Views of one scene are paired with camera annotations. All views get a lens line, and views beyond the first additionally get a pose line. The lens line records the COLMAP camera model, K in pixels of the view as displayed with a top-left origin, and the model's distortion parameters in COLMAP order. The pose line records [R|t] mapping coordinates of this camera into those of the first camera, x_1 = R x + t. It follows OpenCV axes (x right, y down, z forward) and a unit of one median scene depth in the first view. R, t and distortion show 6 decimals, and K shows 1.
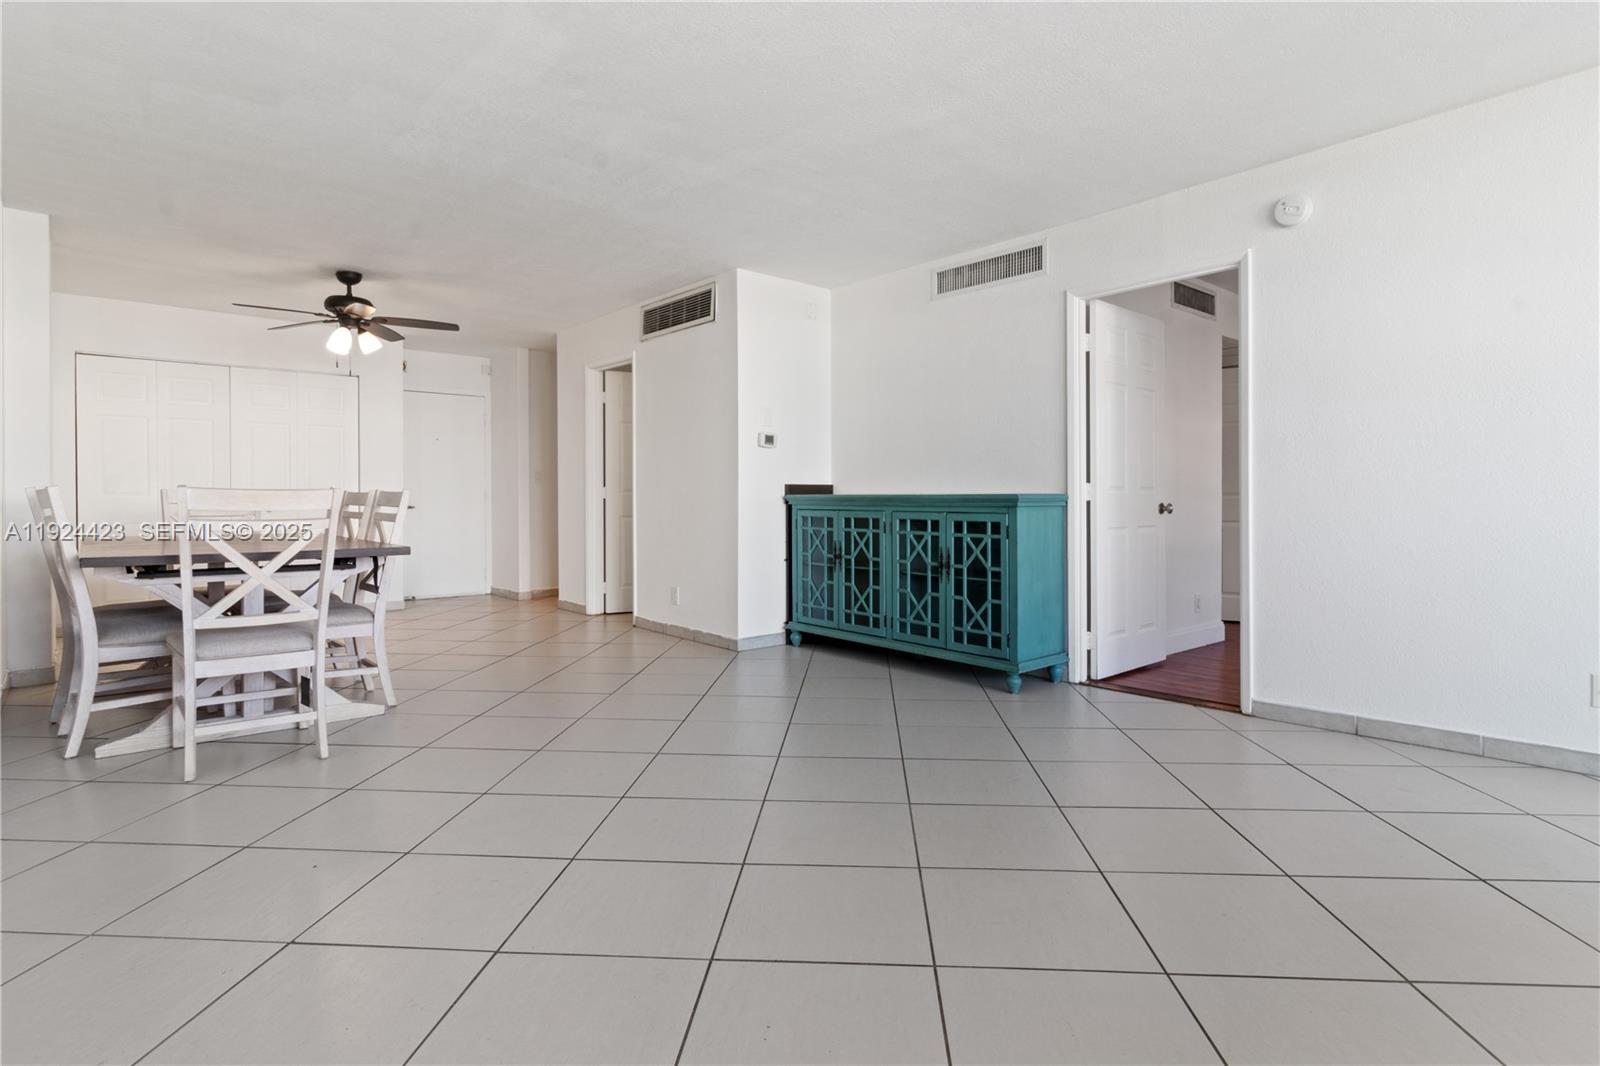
lens RADIAL K [[821.1, 0, 827.3], [0, 821.1, 507.9], [0, 0, 1]] dist [-0.001706, -0.000306]
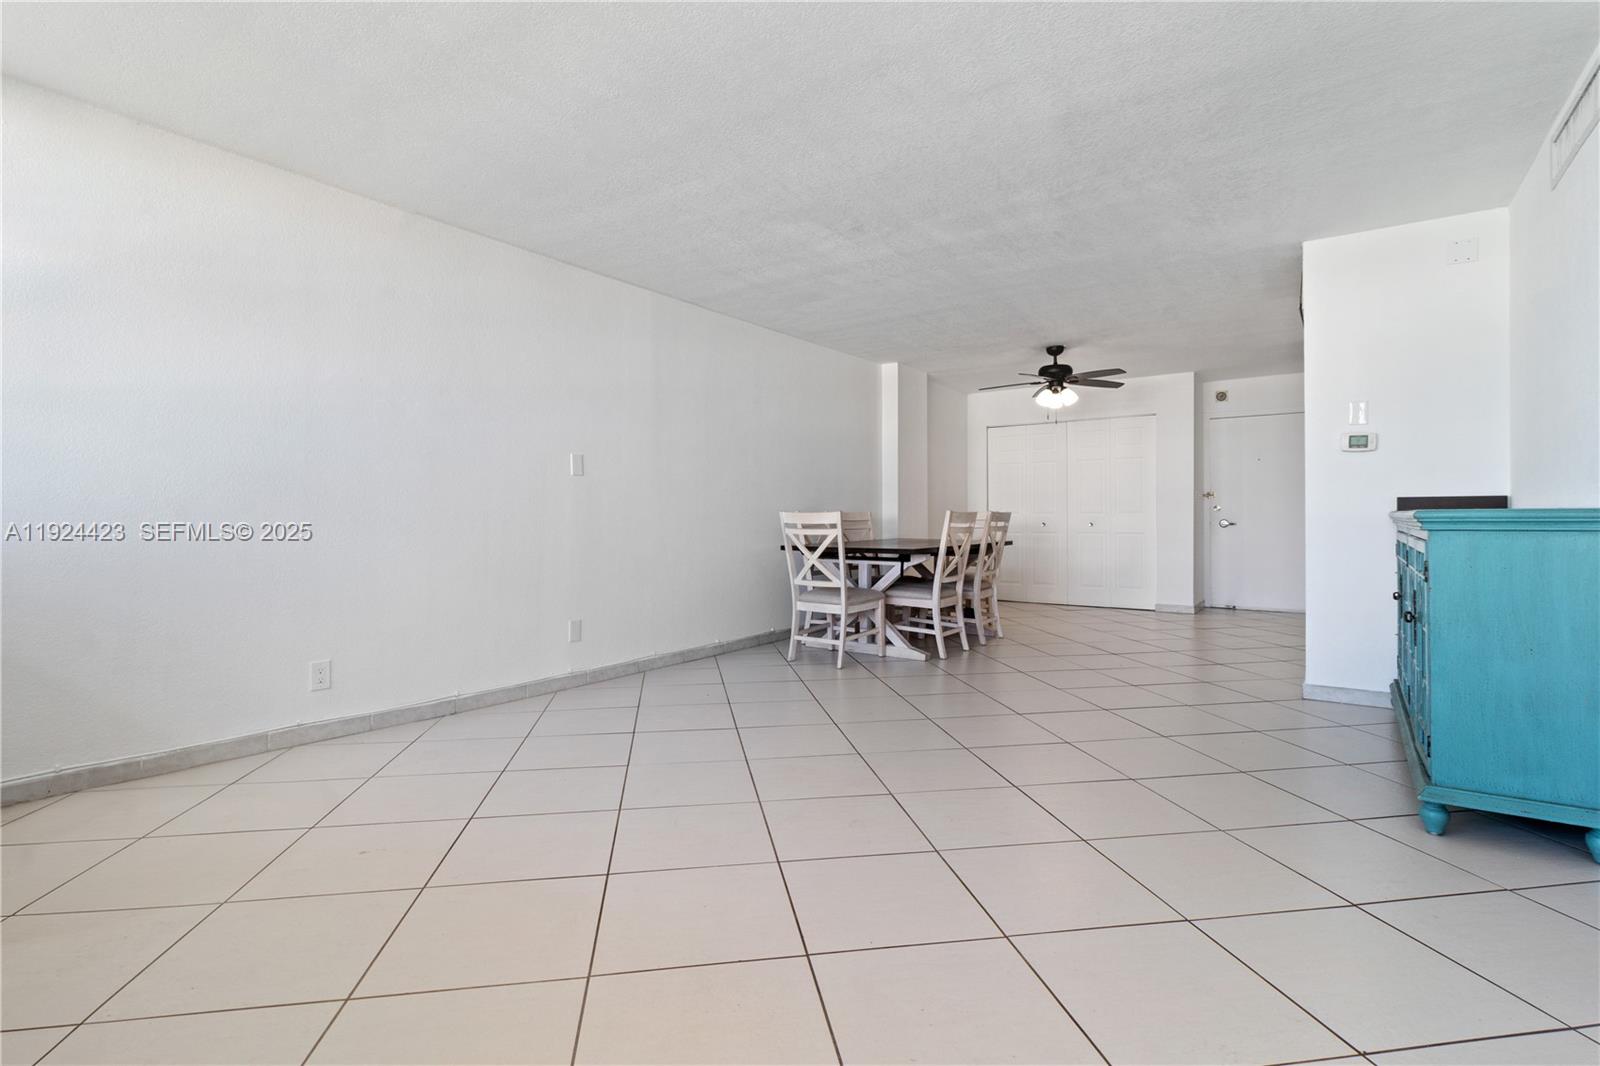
lens RADIAL K [[771.6, 0, 800.0], [0, 771.6, 533.0], [0, 0, 1]] dist [0.000657, 0.000105]
pose [[0.211620, 0.019761, -0.977152, 0.544408], [-0.008604, 0.999795, 0.018355, -0.004042], [0.977314, 0.004523, 0.211746, 0.323680]]
